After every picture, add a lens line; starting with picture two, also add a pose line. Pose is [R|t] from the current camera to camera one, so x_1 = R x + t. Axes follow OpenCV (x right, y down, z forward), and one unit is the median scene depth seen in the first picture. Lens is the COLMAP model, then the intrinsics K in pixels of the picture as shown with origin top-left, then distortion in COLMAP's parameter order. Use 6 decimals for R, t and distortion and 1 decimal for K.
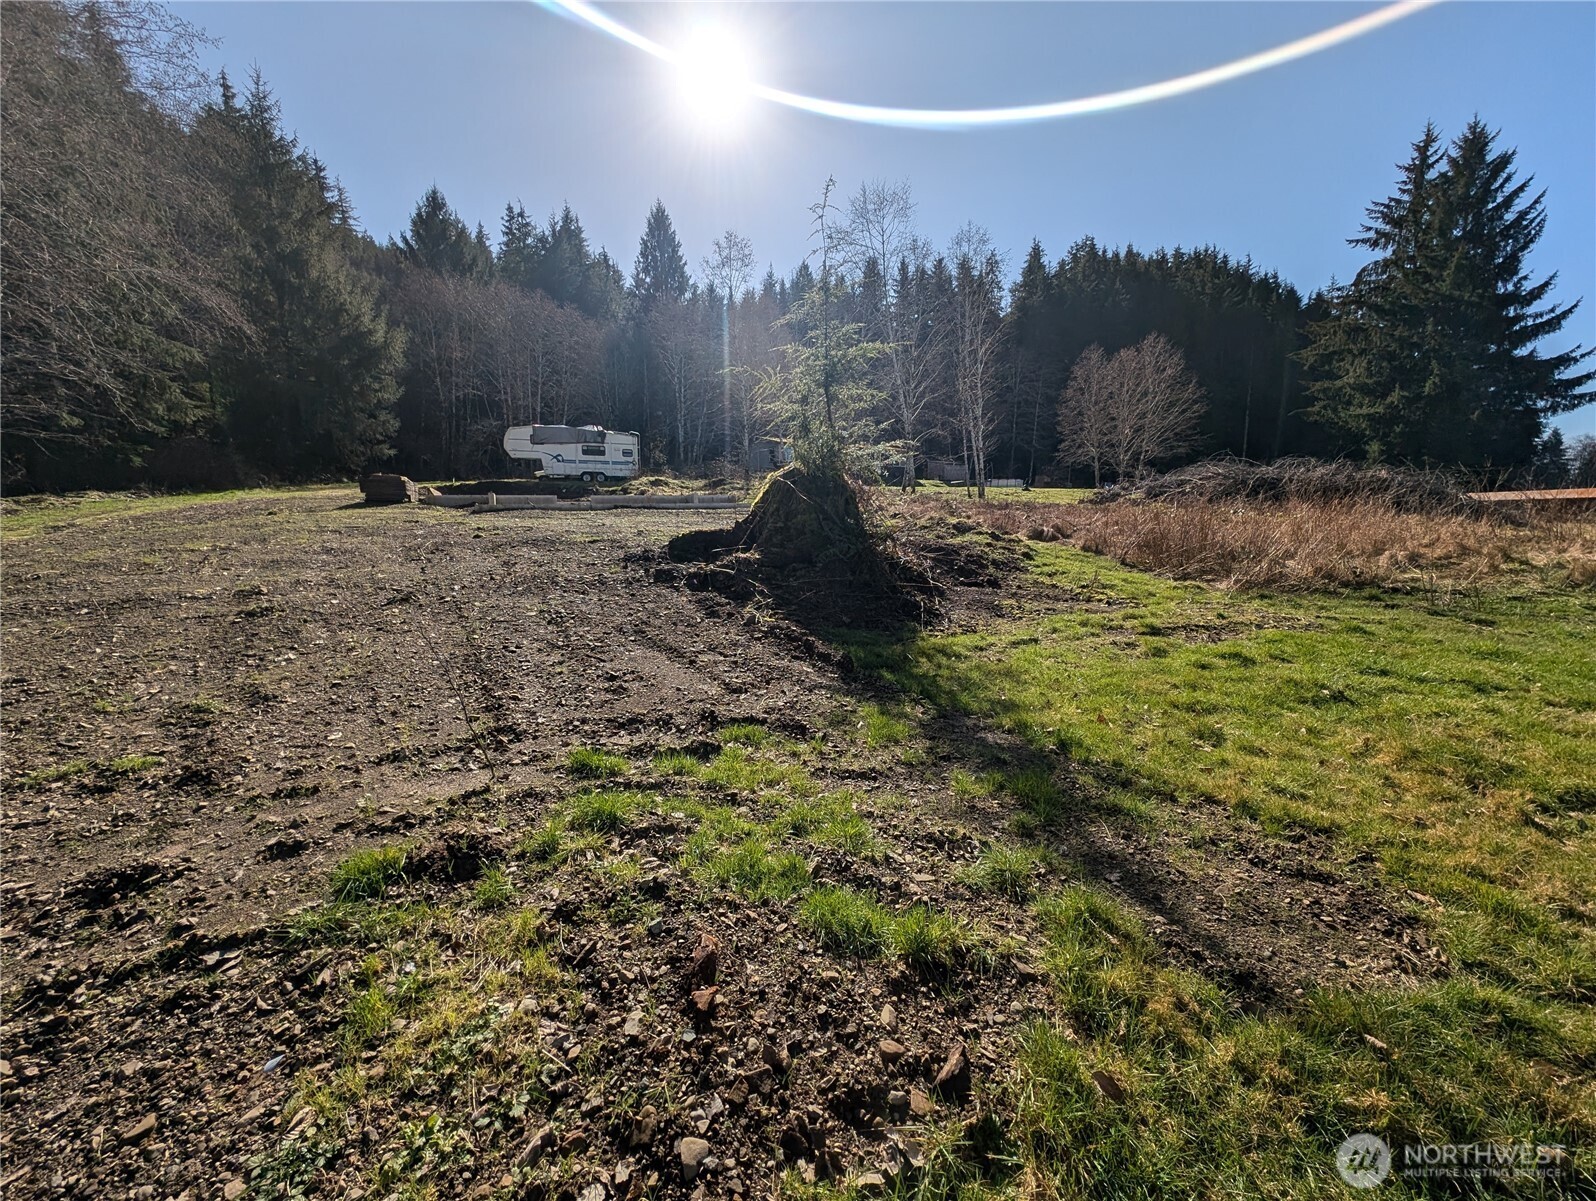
lens RADIAL K [[599.0, 0, 799.9], [0, 599.0, 604.4], [0, 0, 1]] dist [0.000884, -0.001273]
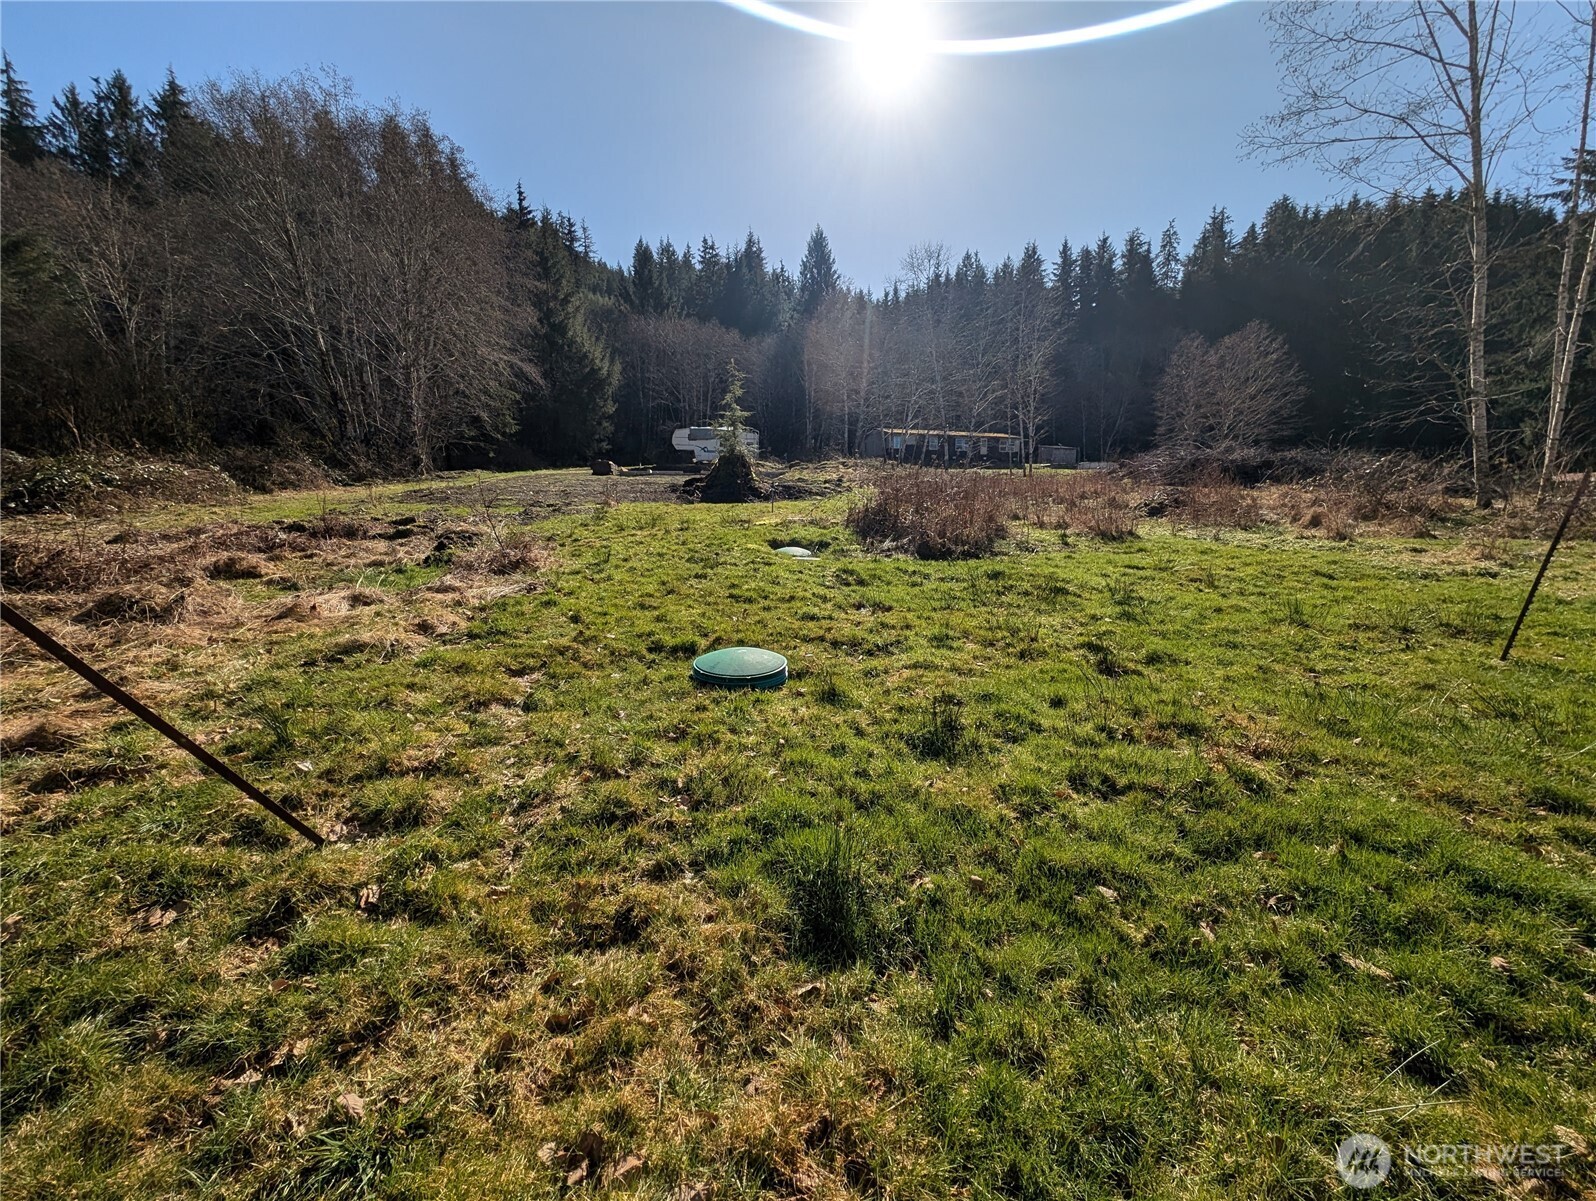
lens RADIAL K [[599.0, 0, 801.0], [0, 599.0, 603.0], [0, 0, 1]] dist [0.000884, -0.001273]
pose [[0.958367, 0.058484, -0.279484, 0.138233], [-0.053133, 0.998231, 0.026691, 0.044307], [0.280551, -0.010730, 0.959779, -0.191862]]
